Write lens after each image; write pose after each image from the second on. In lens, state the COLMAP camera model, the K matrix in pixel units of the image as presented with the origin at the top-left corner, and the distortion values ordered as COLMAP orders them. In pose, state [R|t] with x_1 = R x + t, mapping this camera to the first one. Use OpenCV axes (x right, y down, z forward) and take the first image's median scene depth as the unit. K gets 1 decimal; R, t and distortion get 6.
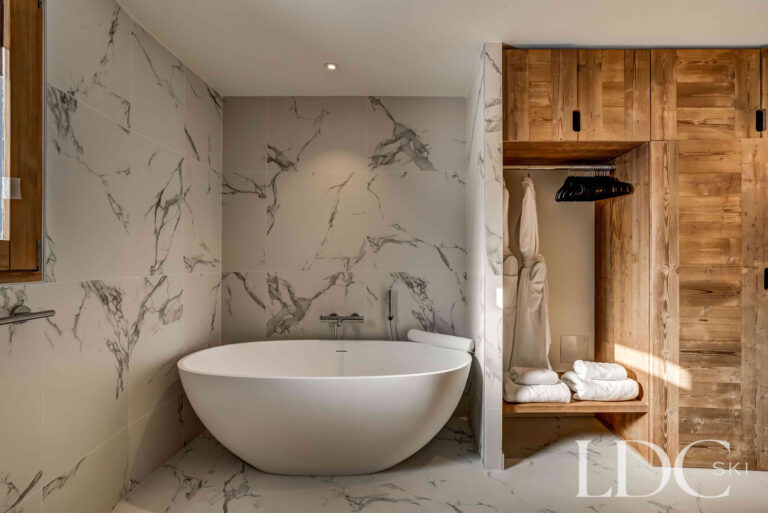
lens RADIAL K [[355.9, 0, 384.0], [0, 355.9, 256.5], [0, 0, 1]] dist [-0.000660, 0.000161]
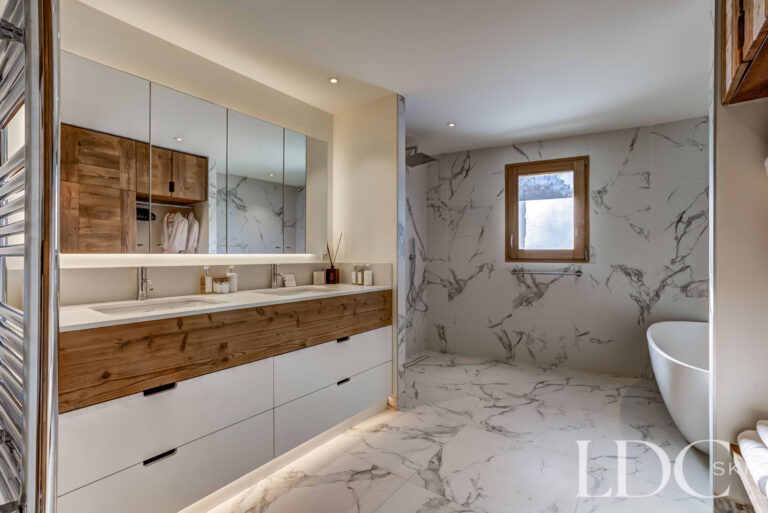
lens RADIAL K [[355.9, 0, 384.0], [0, 355.9, 256.5], [0, 0, 1]] dist [-0.000660, 0.000161]
pose [[-0.542319, 0.004440, -0.840161, 1.614291], [0.007507, 0.999972, 0.000438, 0.003708], [0.840139, -0.006070, -0.542337, 0.838196]]
